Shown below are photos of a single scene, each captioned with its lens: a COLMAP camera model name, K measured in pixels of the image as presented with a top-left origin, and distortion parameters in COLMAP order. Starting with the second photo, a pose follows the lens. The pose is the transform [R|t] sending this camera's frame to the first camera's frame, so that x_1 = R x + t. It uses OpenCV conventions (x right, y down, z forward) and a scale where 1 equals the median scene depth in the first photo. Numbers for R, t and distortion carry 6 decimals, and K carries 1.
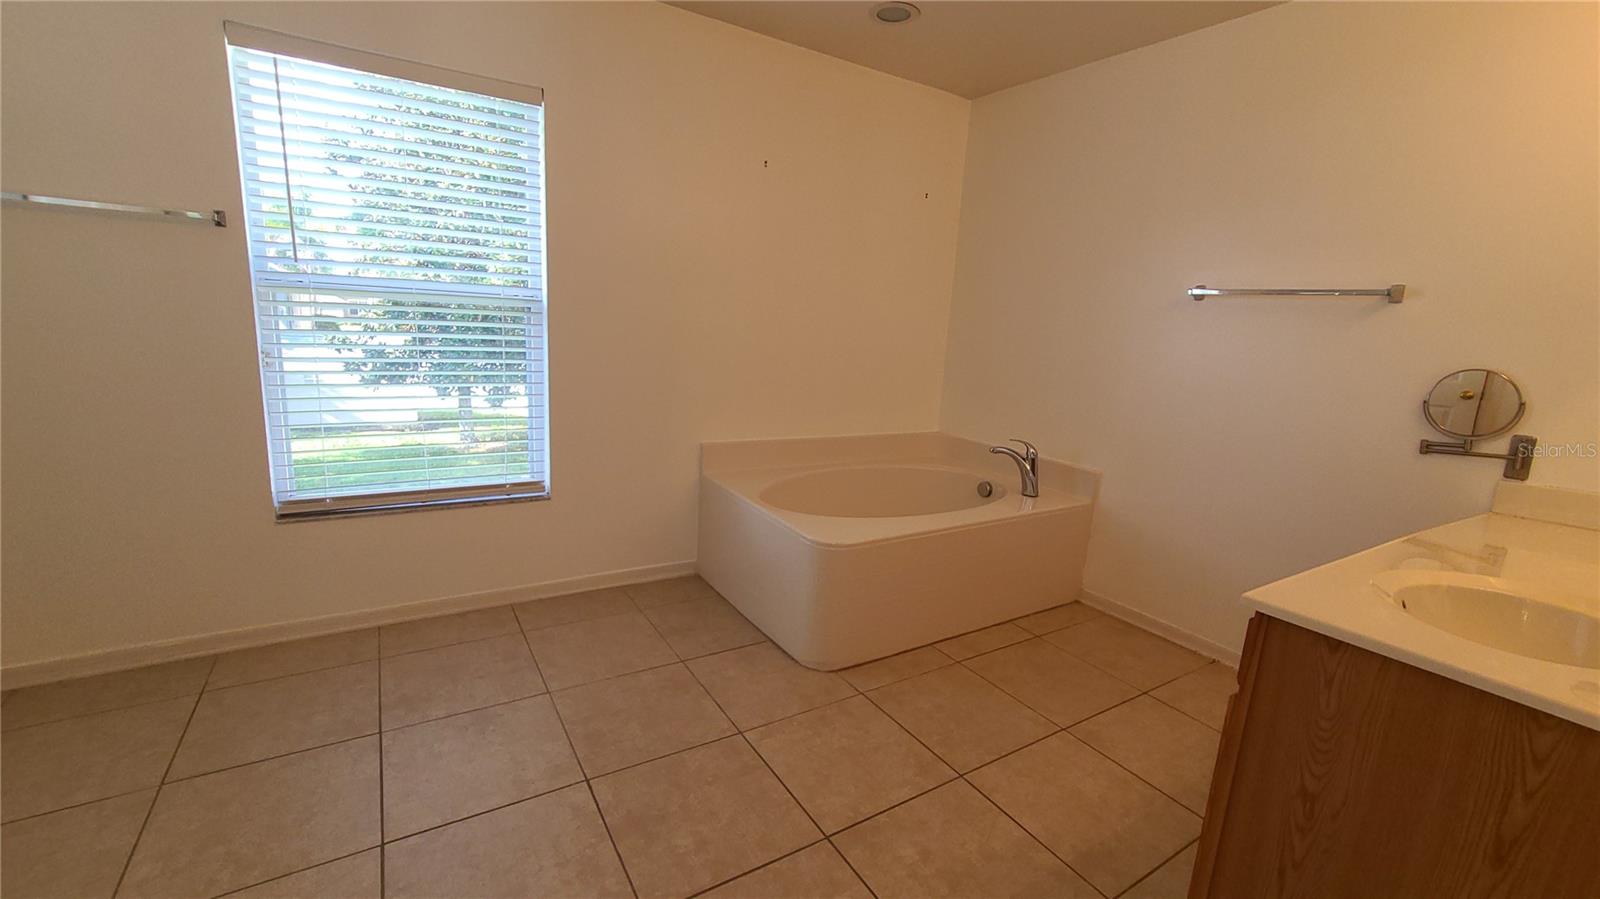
lens RADIAL K [[657.0, 0, 795.2], [0, 657.0, 449.8], [0, 0, 1]] dist [-0.005975, 0.000058]
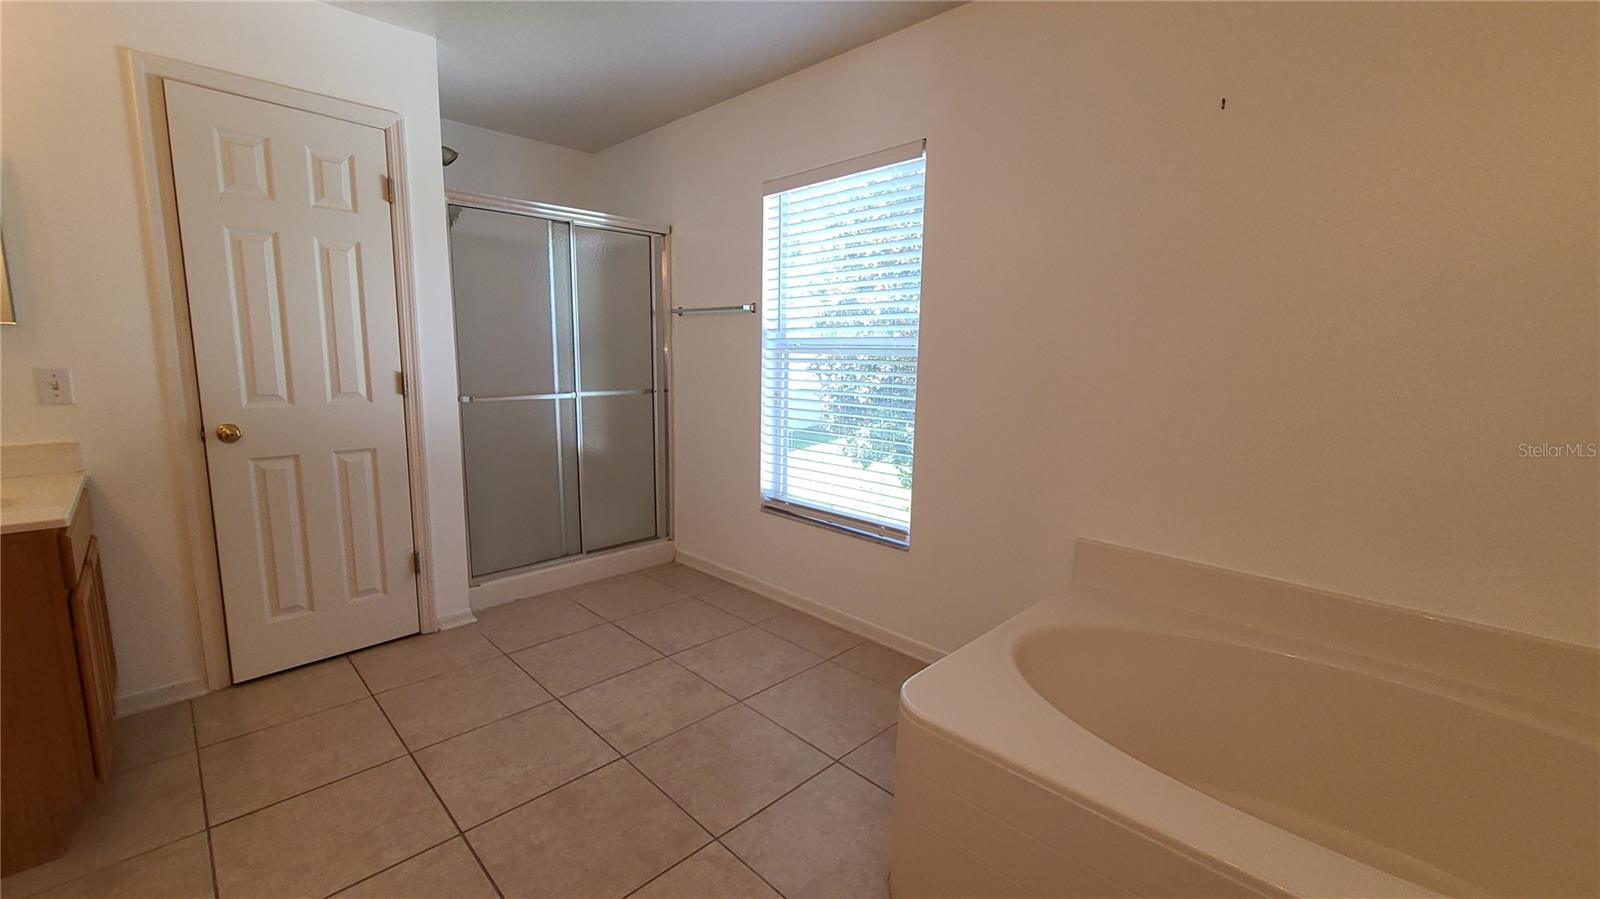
lens RADIAL K [[657.0, 0, 799.5], [0, 657.0, 450.6], [0, 0, 1]] dist [-0.005975, 0.000058]
pose [[0.223676, 0.095474, -0.969976, 0.615960], [-0.191157, 0.980160, 0.052395, -0.108124], [0.955734, 0.173698, 0.237489, 0.700408]]
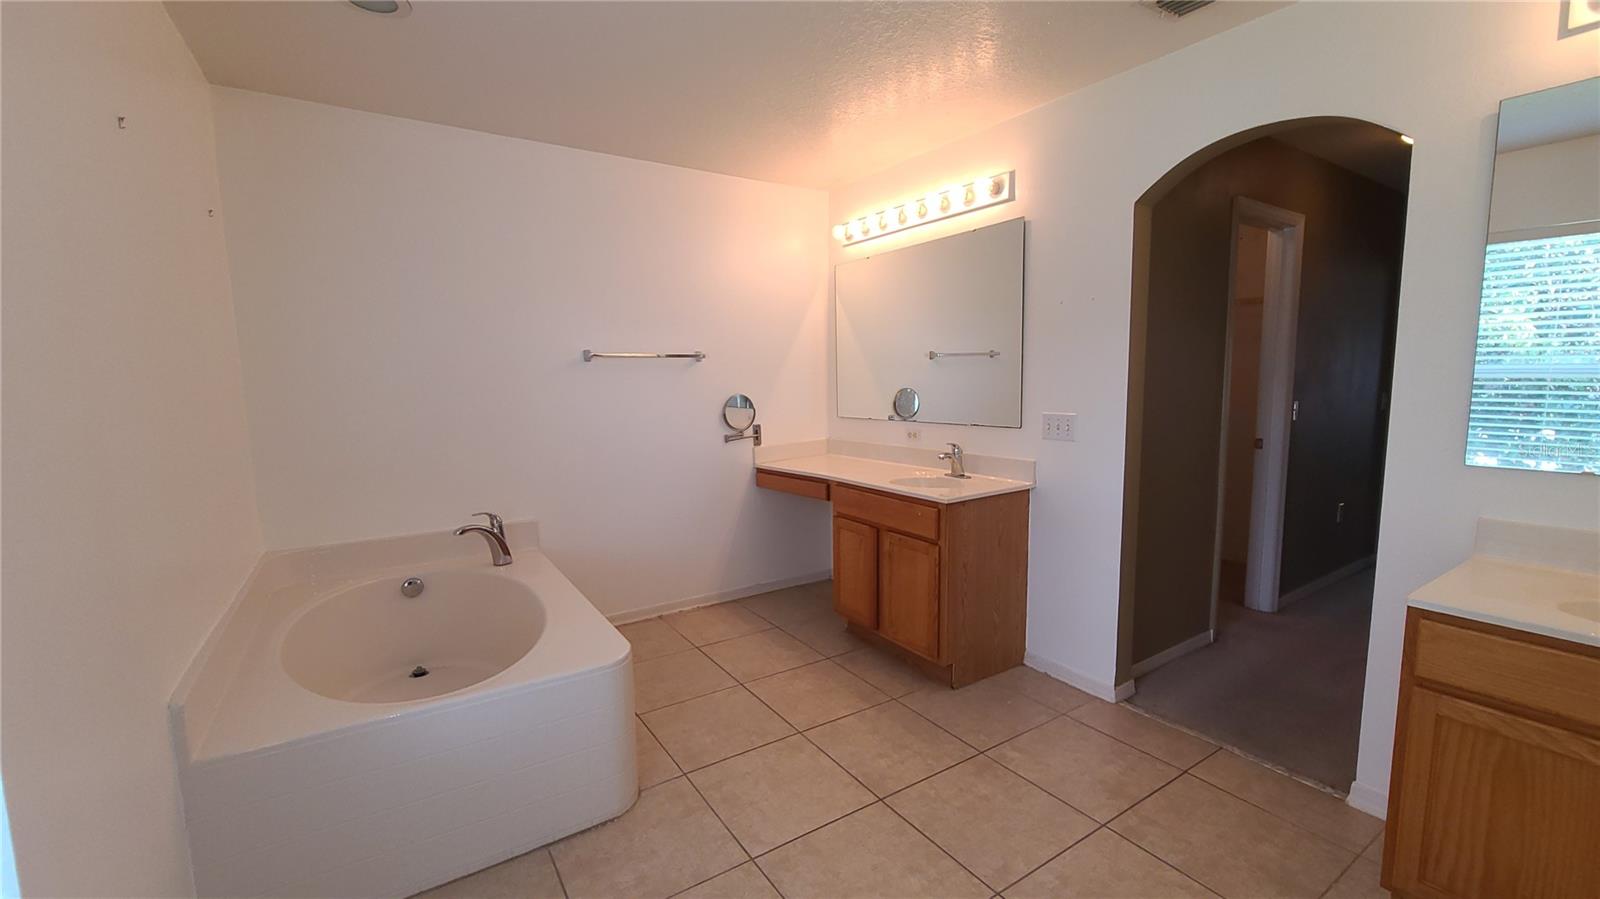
lens RADIAL K [[657.0, 0, 798.5], [0, 657.0, 443.4], [0, 0, 1]] dist [-0.005975, 0.000058]
pose [[-0.019394, -0.166993, 0.985767, -0.762943], [0.210182, 0.963240, 0.167312, -0.228595], [-0.977470, 0.210435, 0.016418, 0.687482]]
